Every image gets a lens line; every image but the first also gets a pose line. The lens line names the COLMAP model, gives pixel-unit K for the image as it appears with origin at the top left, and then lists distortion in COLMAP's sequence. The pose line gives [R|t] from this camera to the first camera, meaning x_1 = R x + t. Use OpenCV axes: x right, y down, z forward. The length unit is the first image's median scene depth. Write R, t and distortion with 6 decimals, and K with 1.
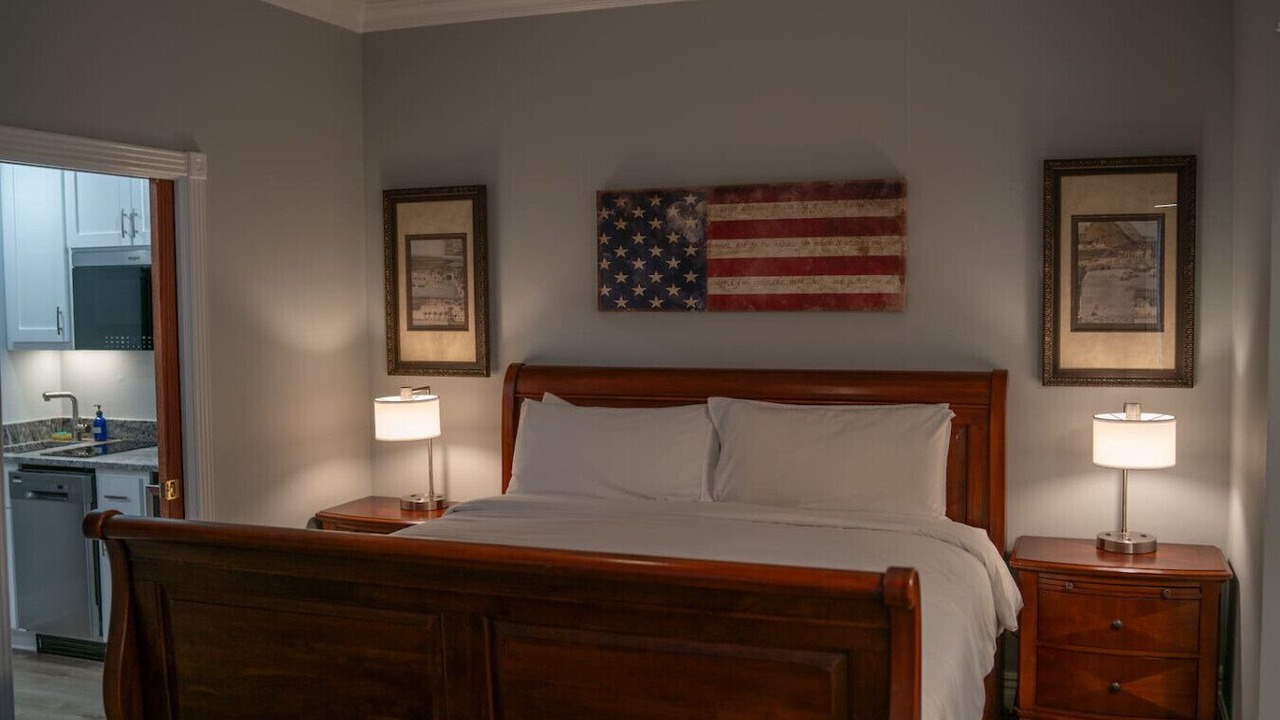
lens RADIAL K [[1232.1, 0, 640.0], [0, 1232.1, 360.0], [0, 0, 1]] dist [-0.077520, 0.008224]
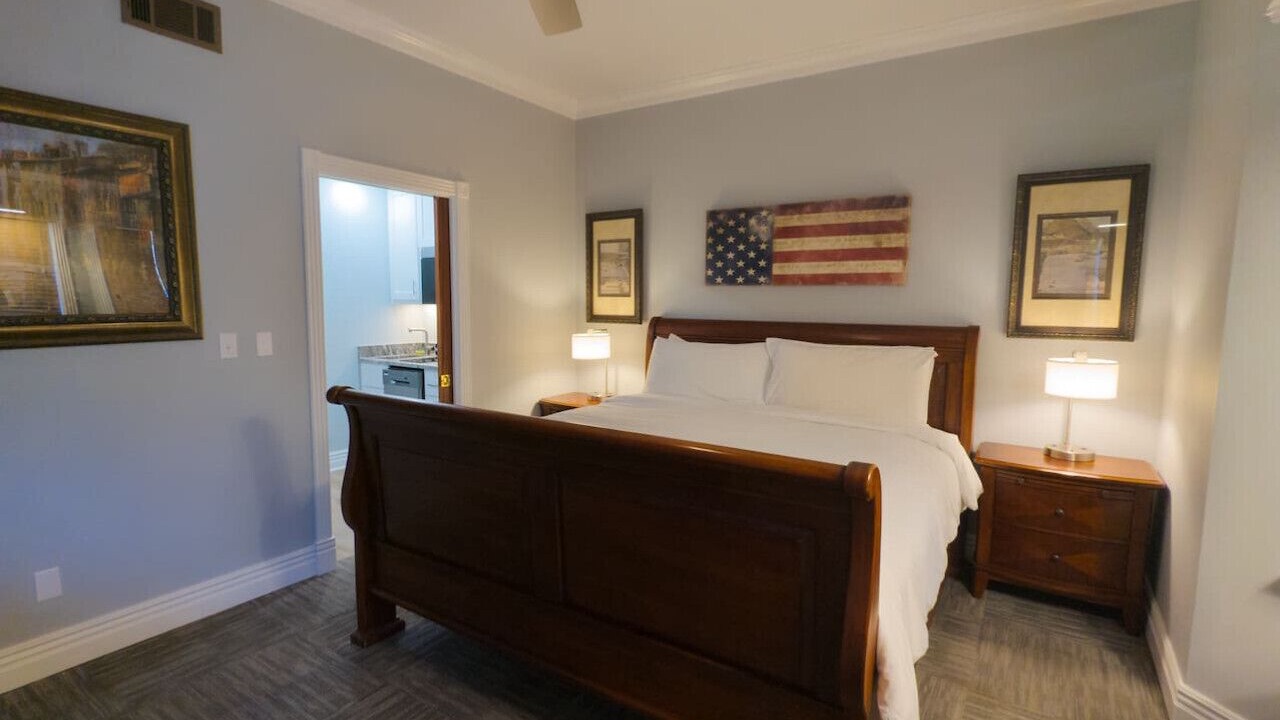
lens RADIAL K [[611.6, 0, 640.0], [0, 611.6, 360.0], [0, 0, 1]] dist [-0.000122, -0.000704]
pose [[0.975502, 0.041783, -0.215985, 0.065881], [-0.032936, 0.998471, 0.044401, 0.028358], [0.217510, -0.036199, 0.975387, 0.205060]]
